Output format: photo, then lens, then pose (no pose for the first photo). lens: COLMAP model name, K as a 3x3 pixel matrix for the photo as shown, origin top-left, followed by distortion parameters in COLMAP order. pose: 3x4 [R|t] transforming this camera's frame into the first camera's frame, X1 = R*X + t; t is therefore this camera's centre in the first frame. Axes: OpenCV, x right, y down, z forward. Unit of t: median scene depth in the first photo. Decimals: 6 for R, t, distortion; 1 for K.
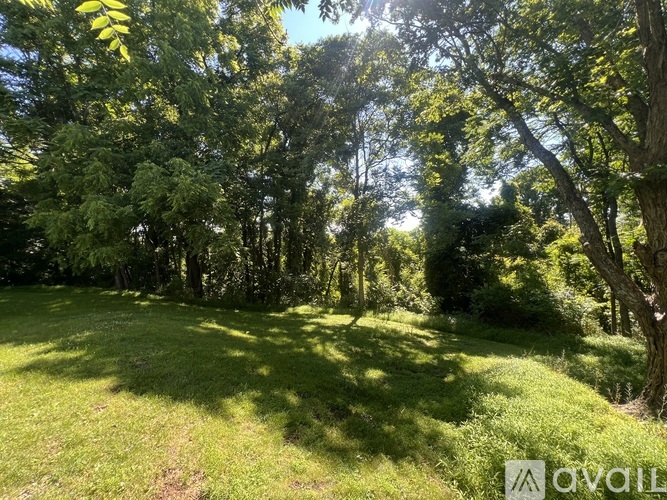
lens RADIAL K [[268.4, 0, 333.2], [0, 268.4, 250.5], [0, 0, 1]] dist [0.001222, 0.000014]
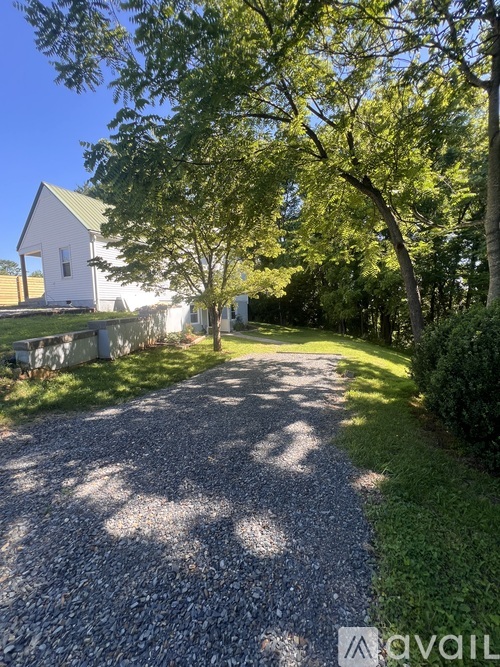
lens RADIAL K [[269.7, 0, 249.6], [0, 269.7, 333.9], [0, 0, 1]] dist [-0.000229, -0.000026]
pose [[0.583891, 0.099309, -0.805735, 0.154835], [-0.031536, 0.994515, 0.099723, -0.004268], [0.811220, -0.032818, 0.583820, -0.309836]]
